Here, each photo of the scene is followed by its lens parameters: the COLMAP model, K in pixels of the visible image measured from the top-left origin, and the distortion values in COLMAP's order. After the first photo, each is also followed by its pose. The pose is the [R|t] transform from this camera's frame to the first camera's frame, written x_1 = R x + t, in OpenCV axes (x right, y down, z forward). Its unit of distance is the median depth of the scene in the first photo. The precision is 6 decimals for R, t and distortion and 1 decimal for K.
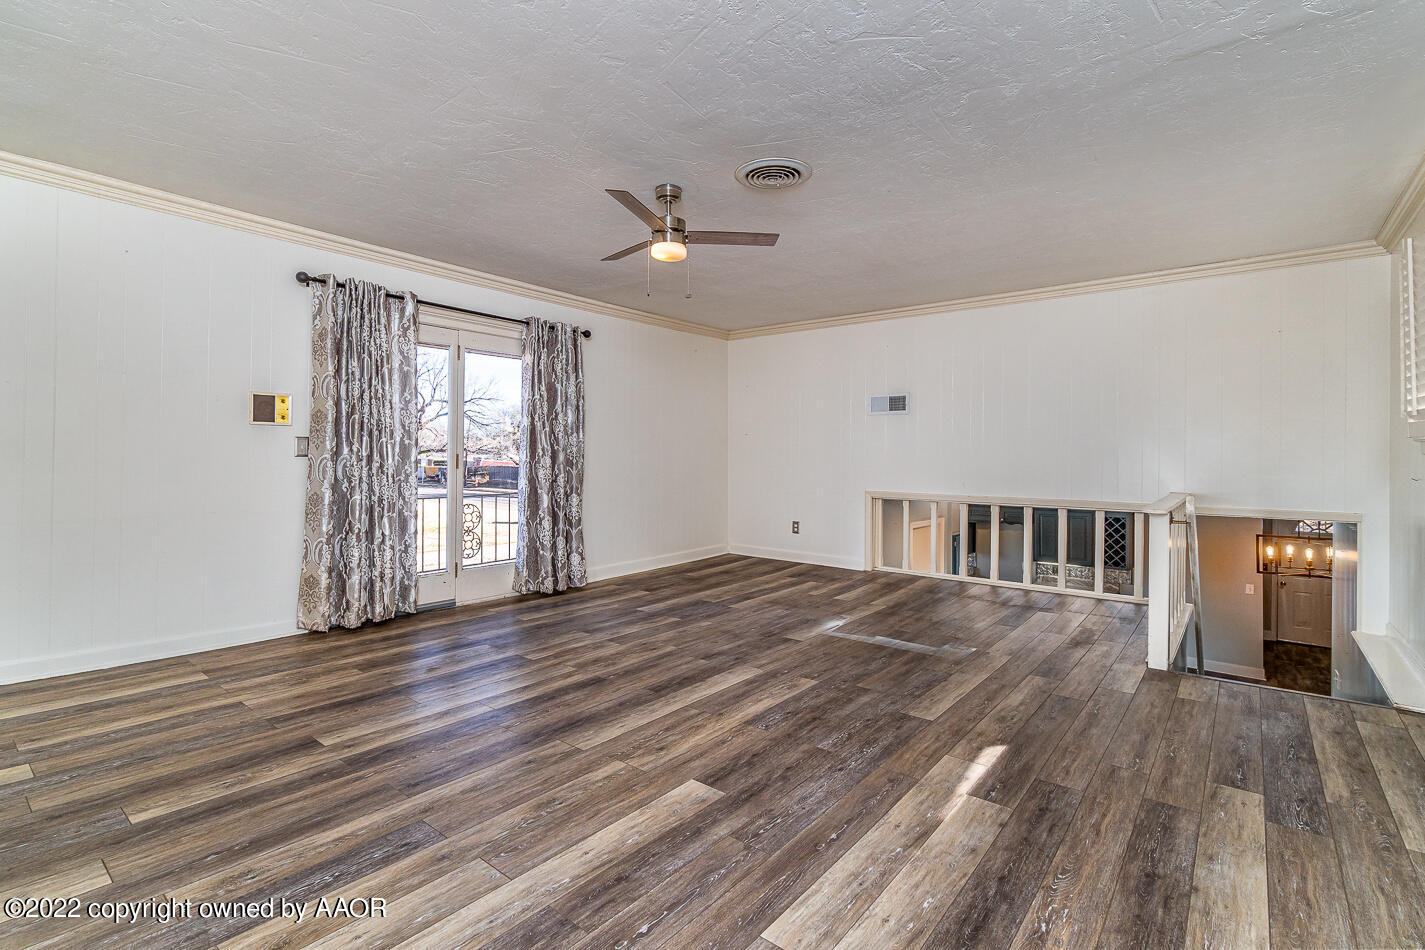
lens RADIAL K [[650.7, 0, 708.9], [0, 650.7, 468.4], [0, 0, 1]] dist [0.001658, 0.000049]
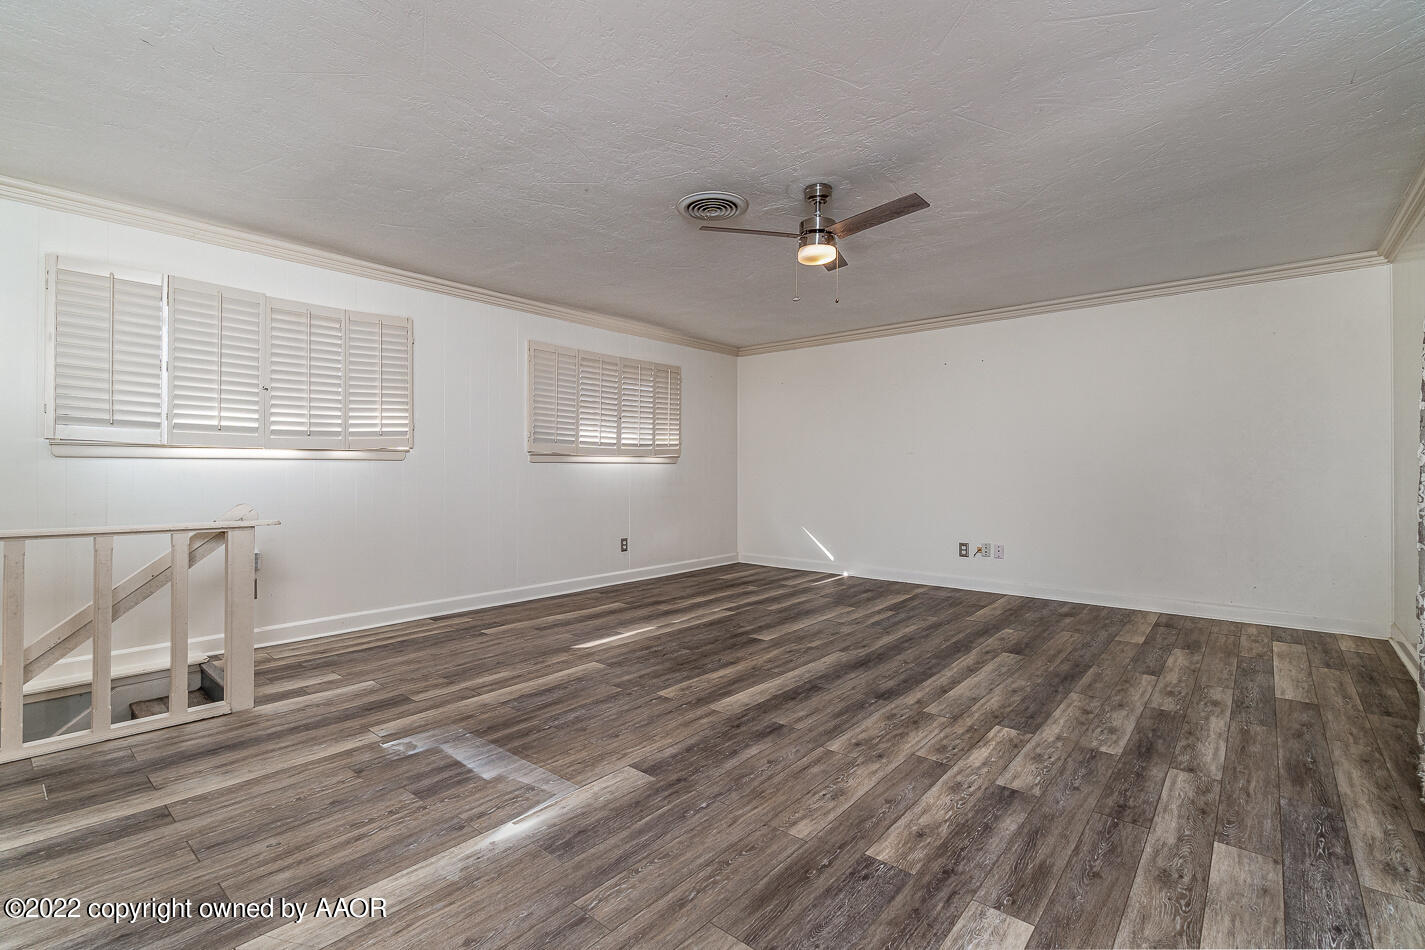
lens RADIAL K [[650.7, 0, 708.9], [0, 650.7, 468.4], [0, 0, 1]] dist [0.001658, 0.000049]
pose [[-0.999717, -0.012743, 0.020083, 0.075672], [-0.012273, 0.999651, 0.023386, -0.036181], [-0.020374, 0.023133, -0.999525, 2.007013]]
